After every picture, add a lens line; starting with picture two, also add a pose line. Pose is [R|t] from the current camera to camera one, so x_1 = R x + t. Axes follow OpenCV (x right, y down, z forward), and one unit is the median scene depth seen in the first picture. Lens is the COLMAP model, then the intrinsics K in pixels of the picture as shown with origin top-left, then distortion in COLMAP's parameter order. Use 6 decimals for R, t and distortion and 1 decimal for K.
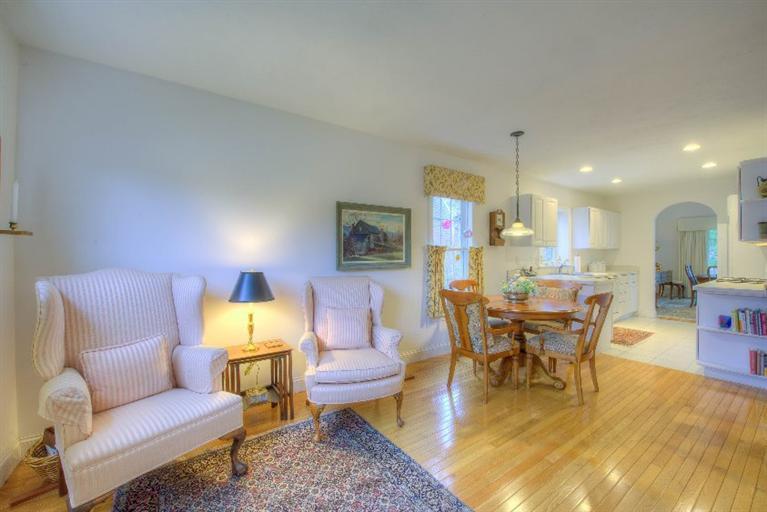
lens RADIAL K [[302.3, 0, 383.5], [0, 302.3, 256.0], [0, 0, 1]] dist [-0.021119, -0.000542]
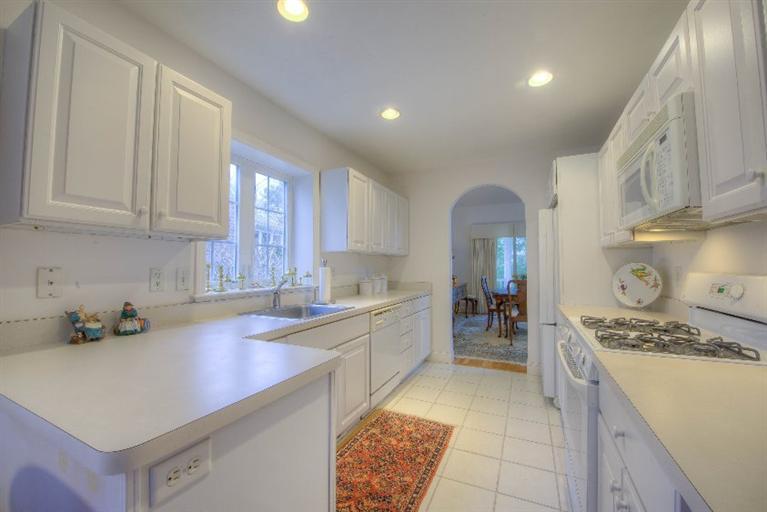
lens RADIAL K [[302.3, 0, 383.5], [0, 302.3, 256.0], [0, 0, 1]] dist [-0.021119, -0.000542]
pose [[0.866011, 0.016880, 0.499739, 0.754875], [0.001100, 0.999363, -0.035662, 0.001117], [-0.500023, 0.031434, 0.865441, 0.833942]]
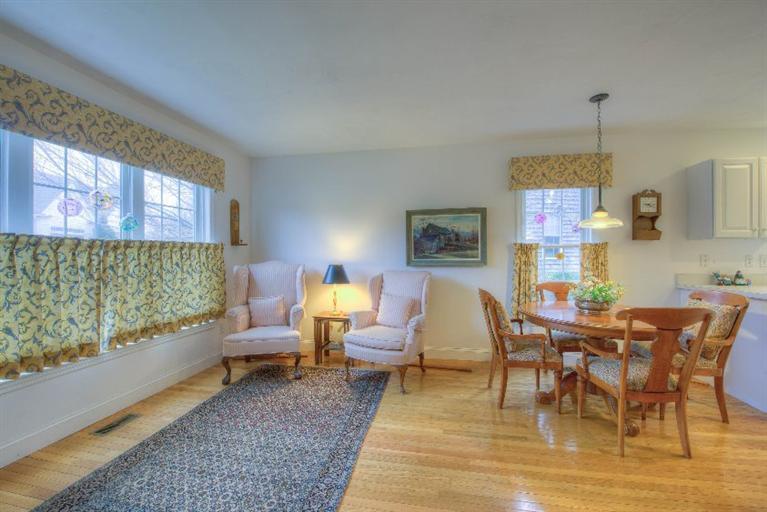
lens RADIAL K [[302.3, 0, 383.5], [0, 302.3, 256.0], [0, 0, 1]] dist [-0.021119, -0.000542]
pose [[0.707472, 0.004315, -0.706729, 0.533291], [0.001721, 0.999968, 0.007829, -0.002559], [0.706740, -0.006755, 0.707442, 0.046946]]
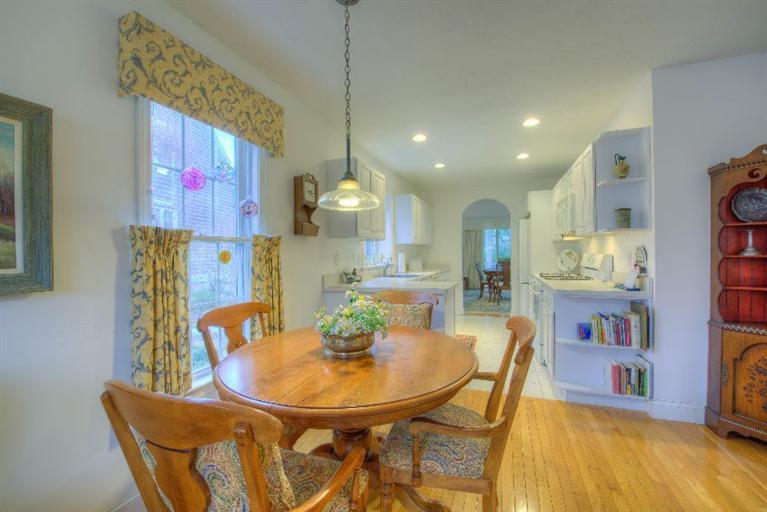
lens RADIAL K [[310.2, 0, 383.5], [0, 310.2, 256.0], [0, 0, 1]] dist [-0.022520, -0.000519]
pose [[0.821159, -0.013799, 0.570532, 0.189862], [0.011689, 0.999905, 0.007359, 0.003312], [-0.570579, 0.000626, 0.821242, 0.510559]]
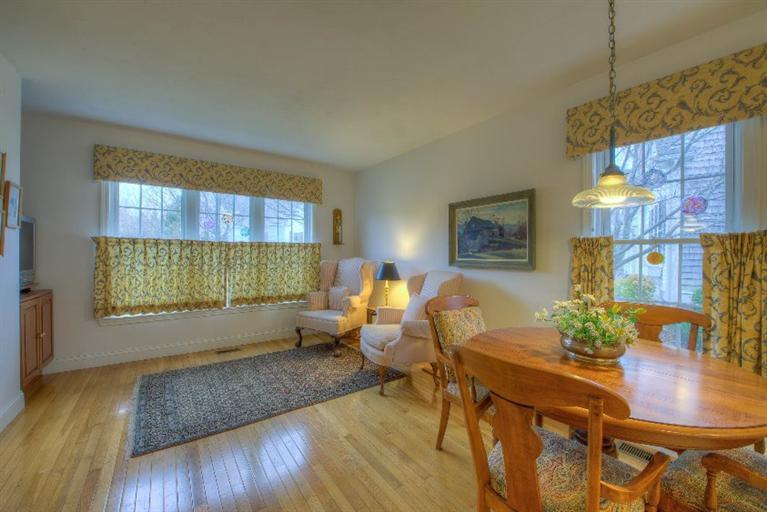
lens RADIAL K [[302.3, 0, 383.5], [0, 302.3, 256.0], [0, 0, 1]] dist [-0.021119, -0.000542]
pose [[0.025719, 0.012382, -0.999593, 0.767970], [-0.009264, 0.999883, 0.012148, -0.000387], [0.999626, 0.008947, 0.025831, 0.596516]]
